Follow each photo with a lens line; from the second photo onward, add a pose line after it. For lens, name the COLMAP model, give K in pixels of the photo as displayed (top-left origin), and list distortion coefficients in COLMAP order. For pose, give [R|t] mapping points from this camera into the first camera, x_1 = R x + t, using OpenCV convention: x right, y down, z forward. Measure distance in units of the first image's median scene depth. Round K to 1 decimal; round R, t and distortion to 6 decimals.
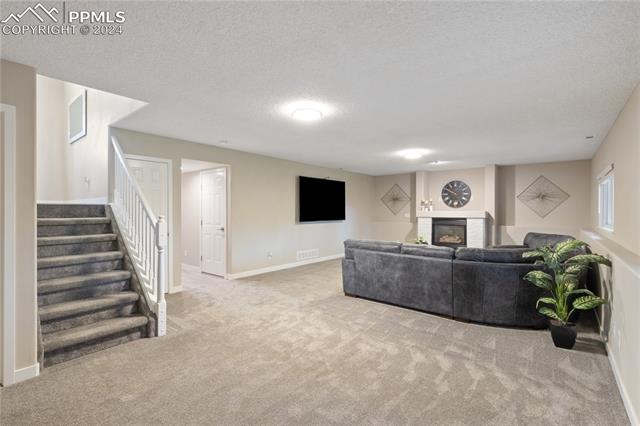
lens RADIAL K [[294.9, 0, 320.2], [0, 294.9, 208.4], [0, 0, 1]] dist [0.002827, -0.004157]
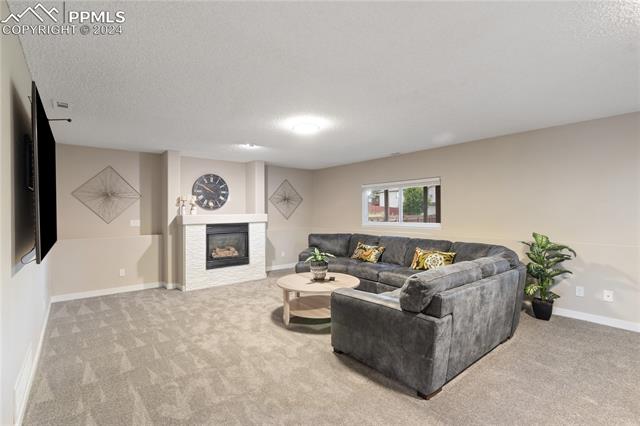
lens RADIAL K [[294.9, 0, 313.5], [0, 294.9, 209.8], [0, 0, 1]] dist [0.002827, -0.004157]
pose [[0.226796, 0.003123, 0.973937, -0.387577], [0.003914, 0.999984, -0.004118, 0.002468], [-0.973934, 0.004746, 0.226780, 1.032427]]
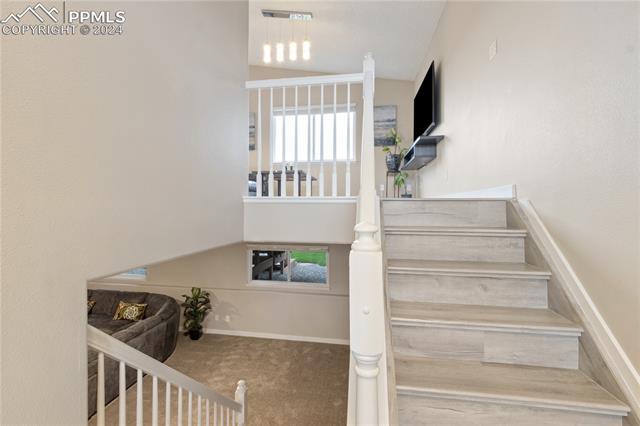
lens RADIAL K [[294.9, 0, 307.7], [0, 294.9, 214.4], [0, 0, 1]] dist [0.002827, -0.004157]
pose [[-0.472736, -0.018935, 0.881000, -0.863961], [-0.004454, 0.999808, 0.019098, -0.288667], [-0.881193, 0.005104, -0.472730, 0.798695]]
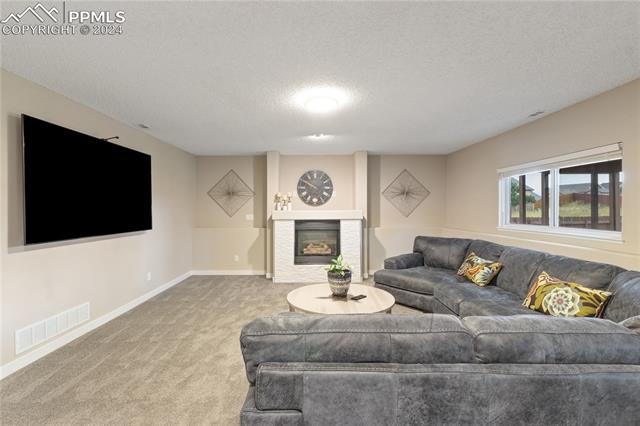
lens RADIAL K [[294.9, 0, 312.5], [0, 294.9, 209.4], [0, 0, 1]] dist [0.002827, -0.004157]
pose [[0.783013, -0.006356, 0.621972, -0.028644], [0.002080, 0.999969, 0.007601, 0.001567], [-0.622001, -0.004659, 0.783002, 0.741515]]
